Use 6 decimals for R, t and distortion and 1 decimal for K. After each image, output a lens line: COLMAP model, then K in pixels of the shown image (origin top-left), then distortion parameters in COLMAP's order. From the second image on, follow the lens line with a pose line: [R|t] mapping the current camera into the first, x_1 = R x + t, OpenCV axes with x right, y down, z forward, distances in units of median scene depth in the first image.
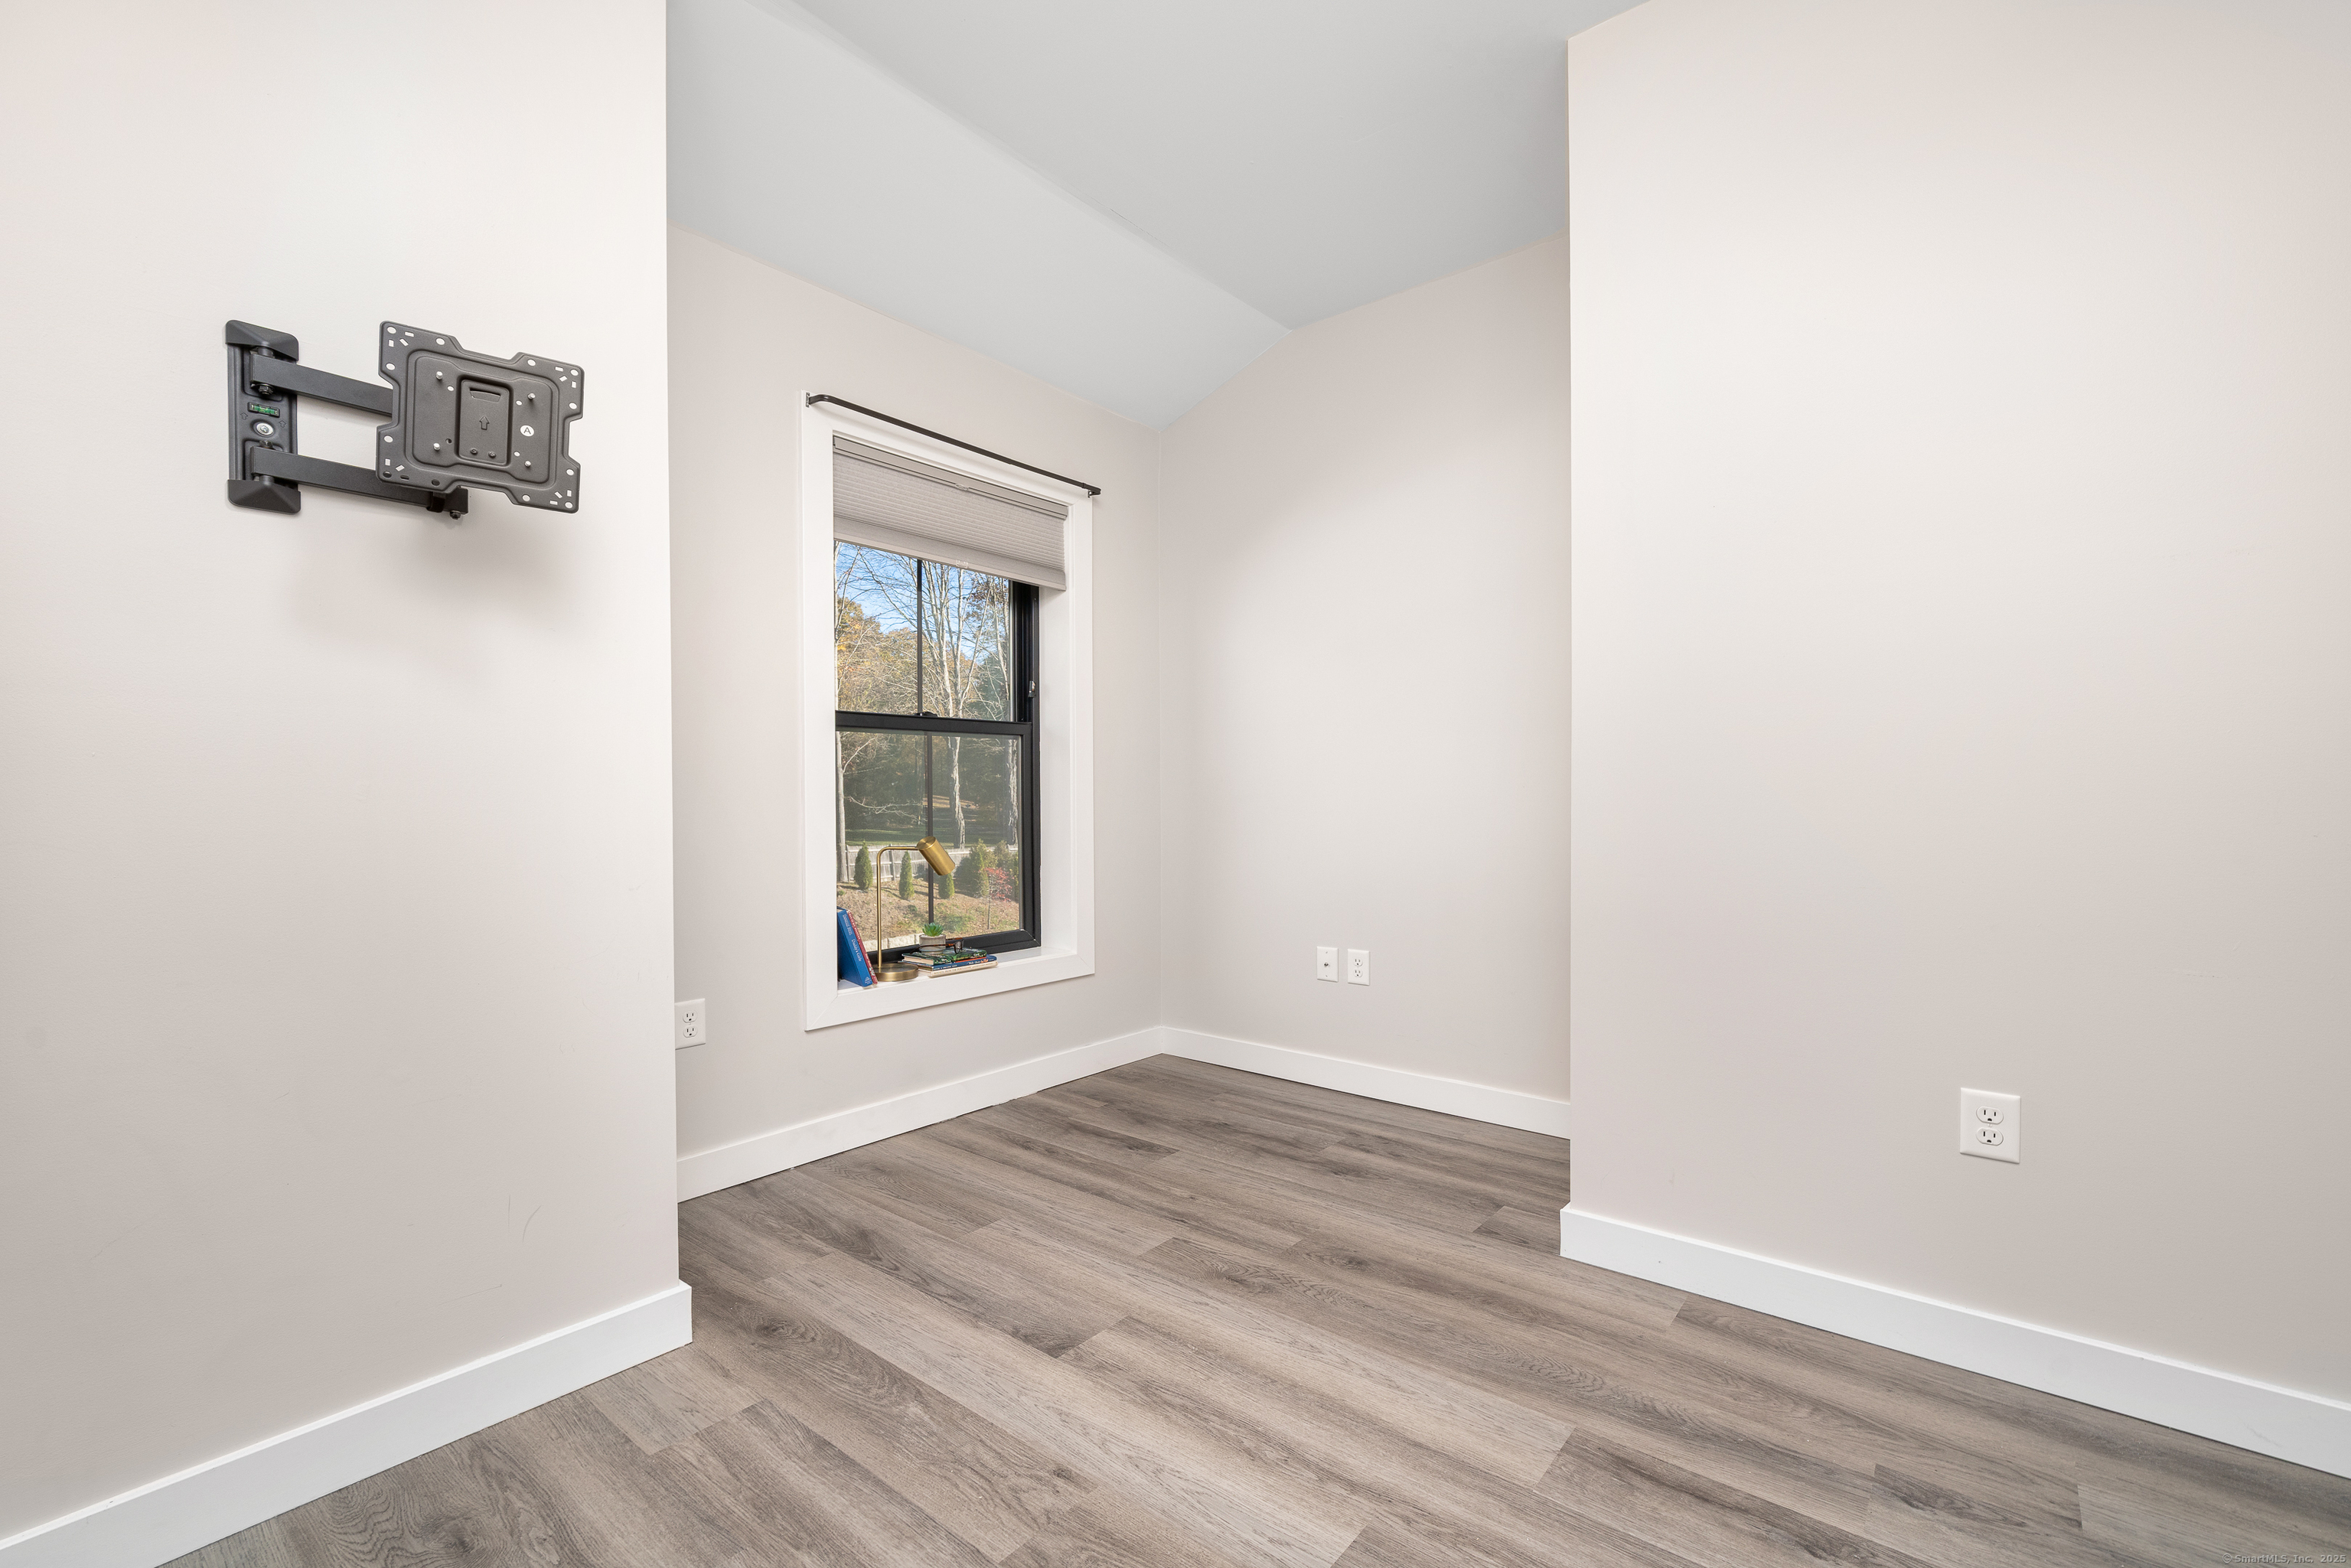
lens RADIAL K [[917.1, 0, 1180.6], [0, 917.1, 801.3], [0, 0, 1]] dist [-0.002003, -0.000079]
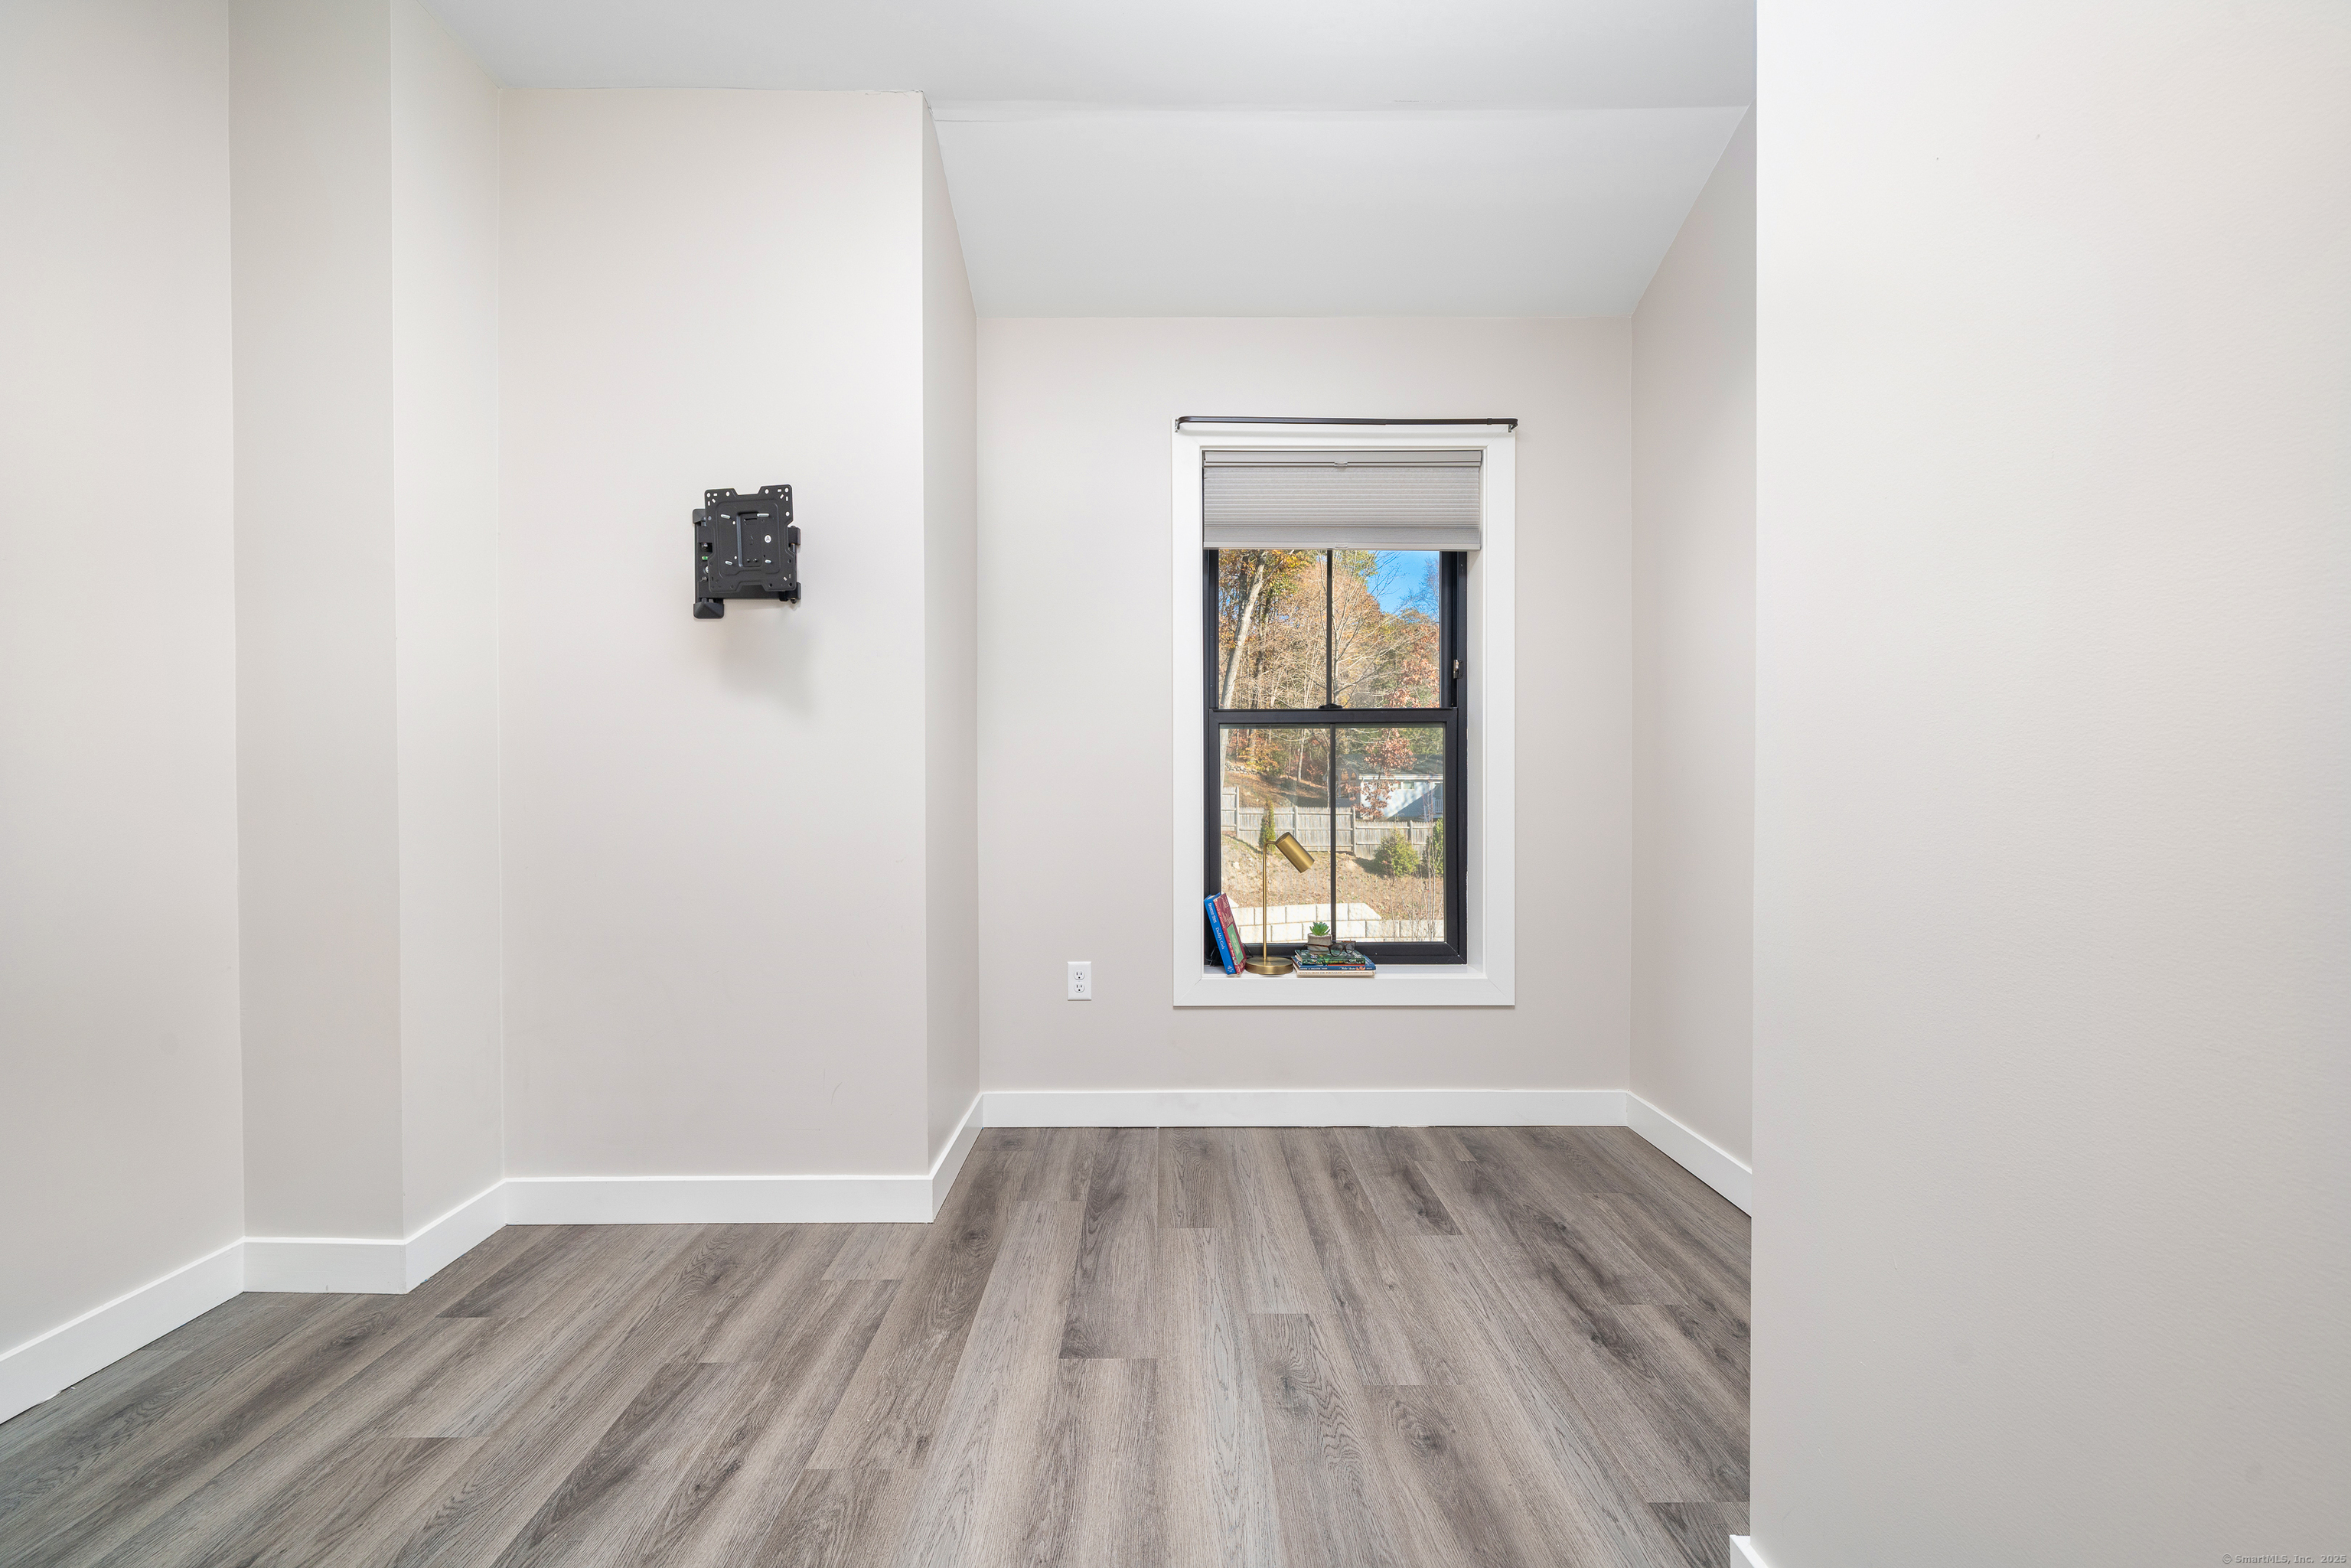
lens RADIAL K [[951.0, 0, 1181.9], [0, 951.0, 799.7], [0, 0, 1]] dist [-0.002199, -0.000128]
pose [[0.658136, 0.009998, -0.752833, 0.640664], [-0.006391, 0.999950, 0.007693, -0.005329], [0.752872, -0.000252, 0.658167, 0.376258]]
